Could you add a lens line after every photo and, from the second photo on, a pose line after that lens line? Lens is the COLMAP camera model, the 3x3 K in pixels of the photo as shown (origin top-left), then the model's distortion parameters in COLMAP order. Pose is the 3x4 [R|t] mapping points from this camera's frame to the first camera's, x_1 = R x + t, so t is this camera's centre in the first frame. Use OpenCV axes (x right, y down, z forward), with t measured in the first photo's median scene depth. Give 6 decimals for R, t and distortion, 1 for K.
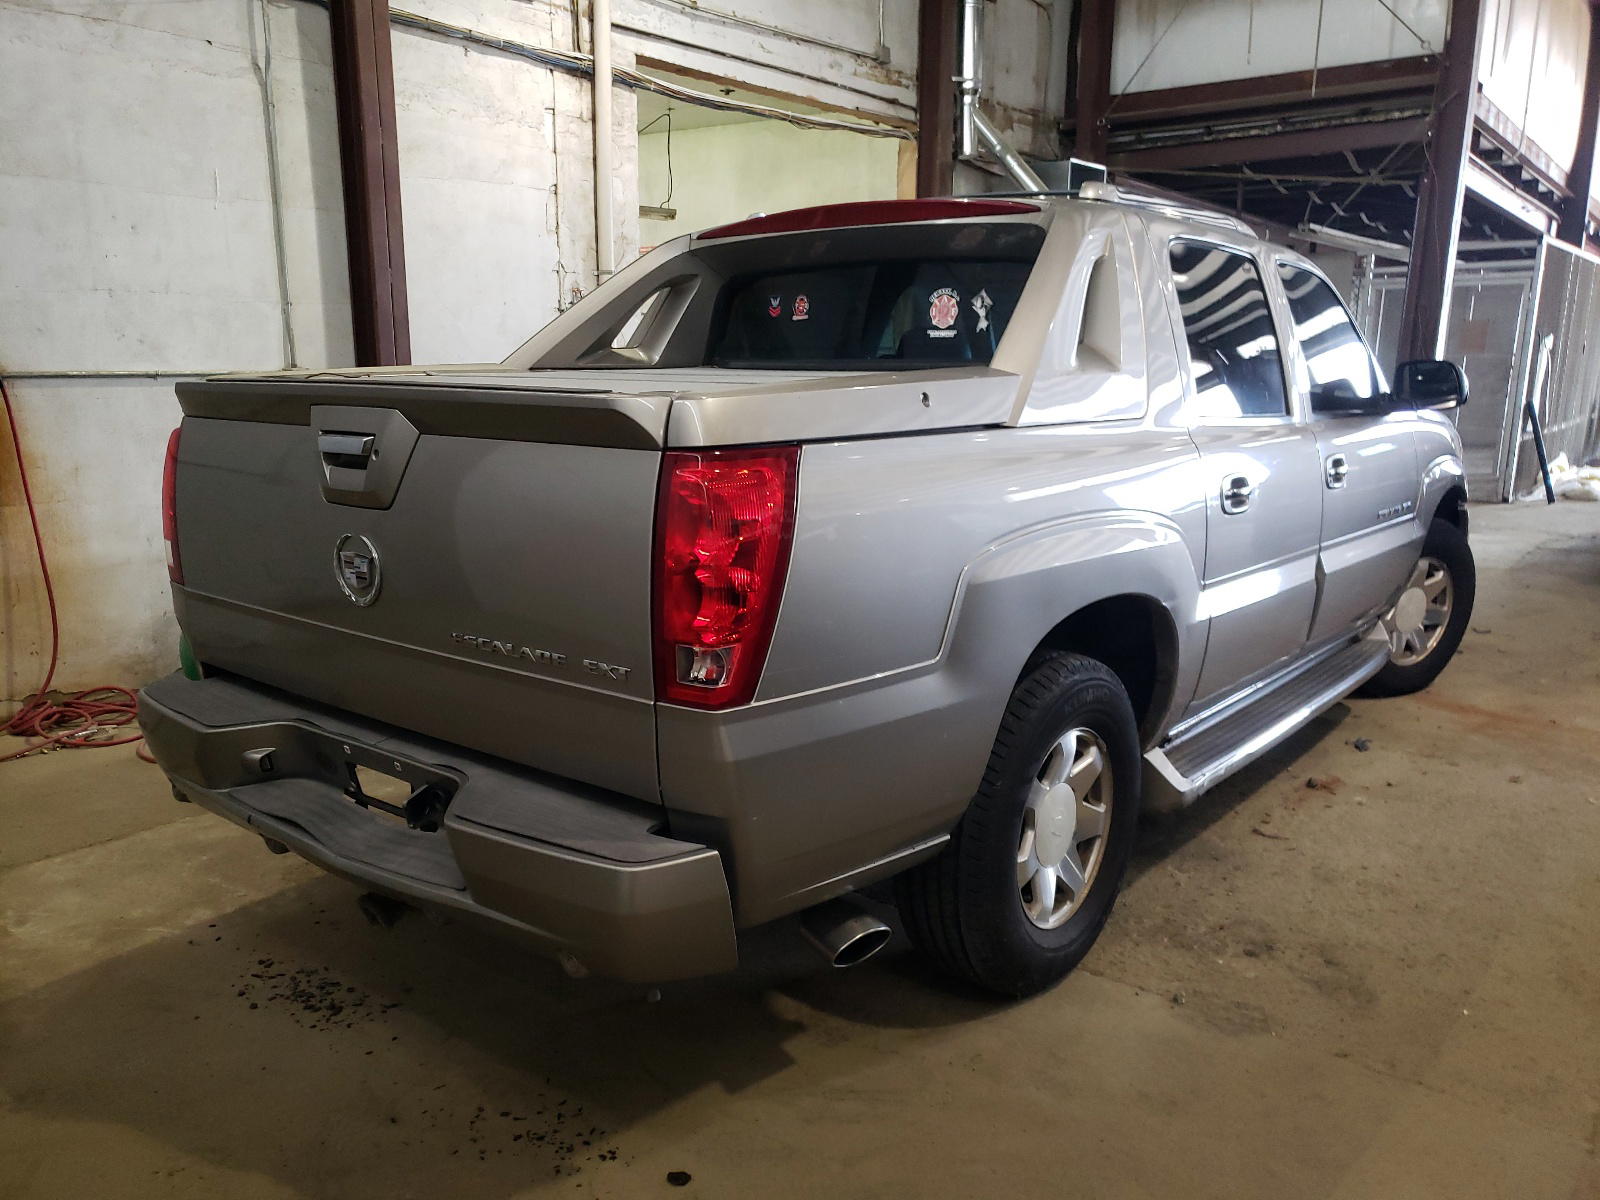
lens RADIAL K [[1193.0, 0, 756.9], [0, 1193.0, 602.6], [0, 0, 1]] dist [0.030065, -0.000490]
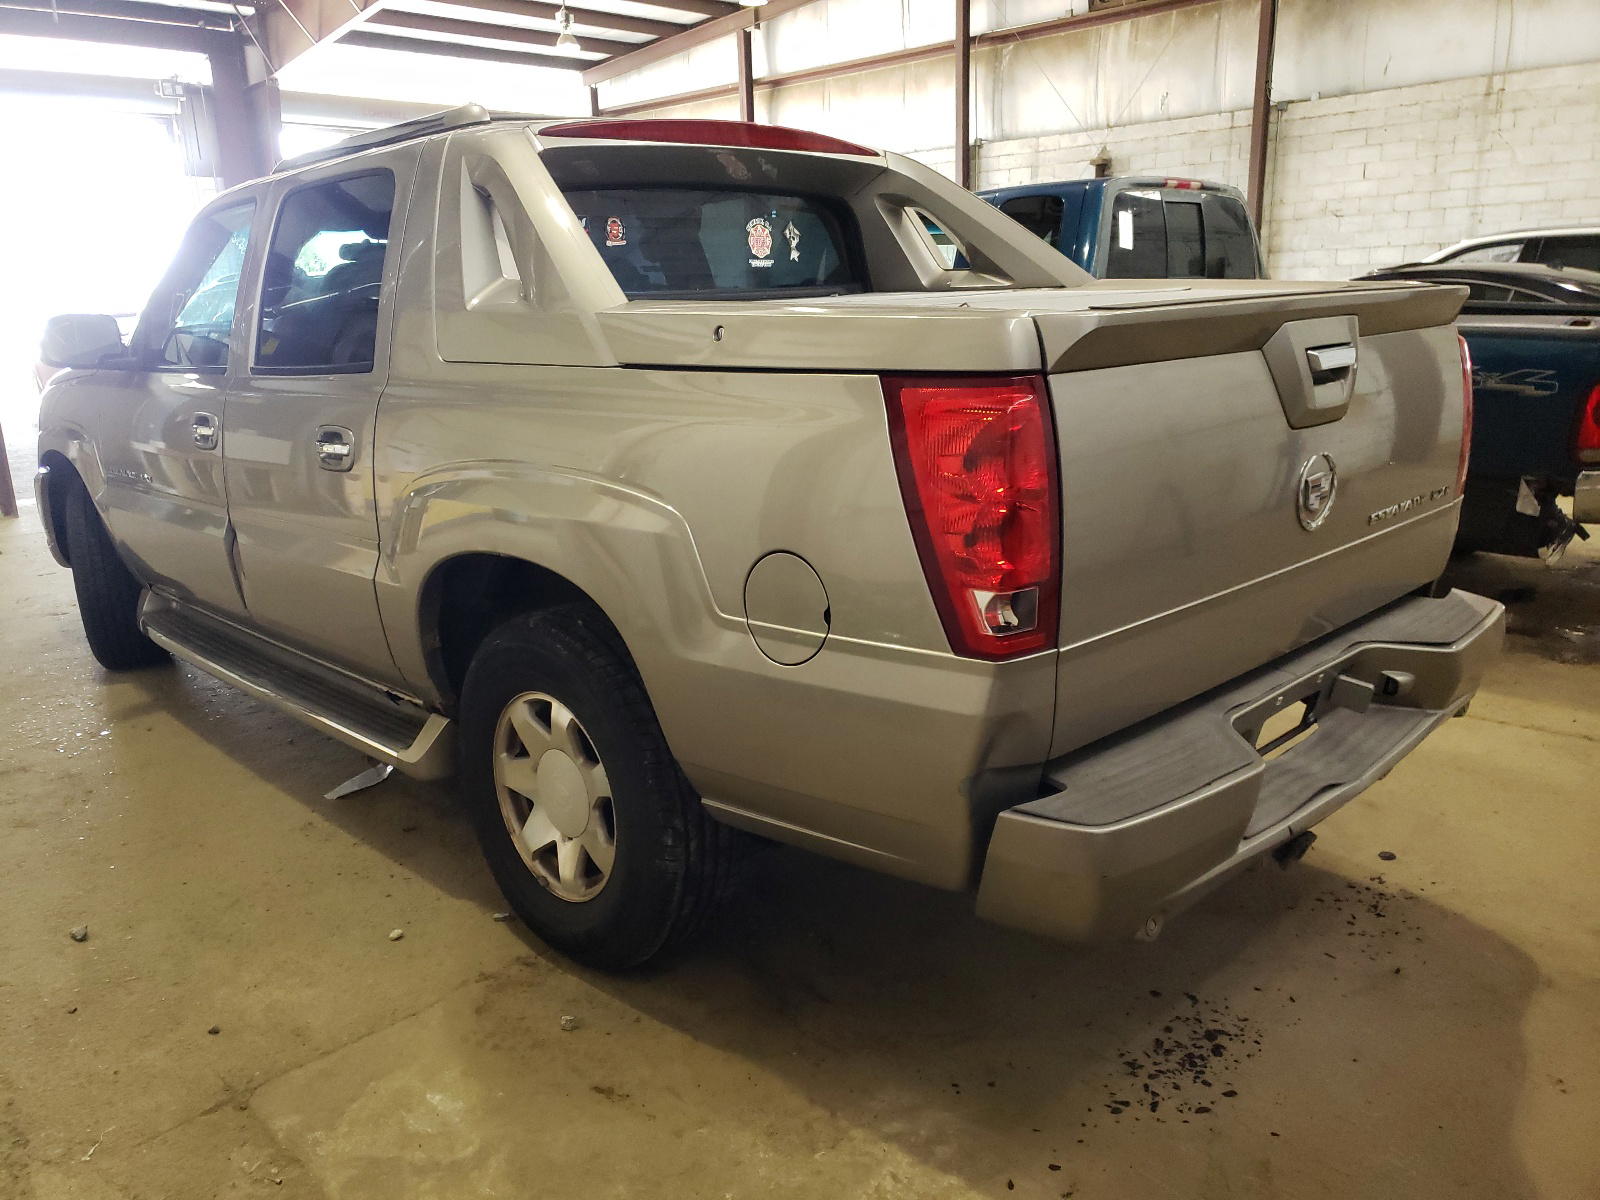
lens RADIAL K [[1206.9, 0, 770.3], [0, 1206.9, 598.5], [0, 0, 1]] dist [-0.006993, 0.049333]
pose [[0.152533, -0.247919, 0.956697, -0.920355], [0.233027, 0.949753, 0.208967, -0.169917], [-0.960433, 0.191062, 0.202641, 0.856471]]
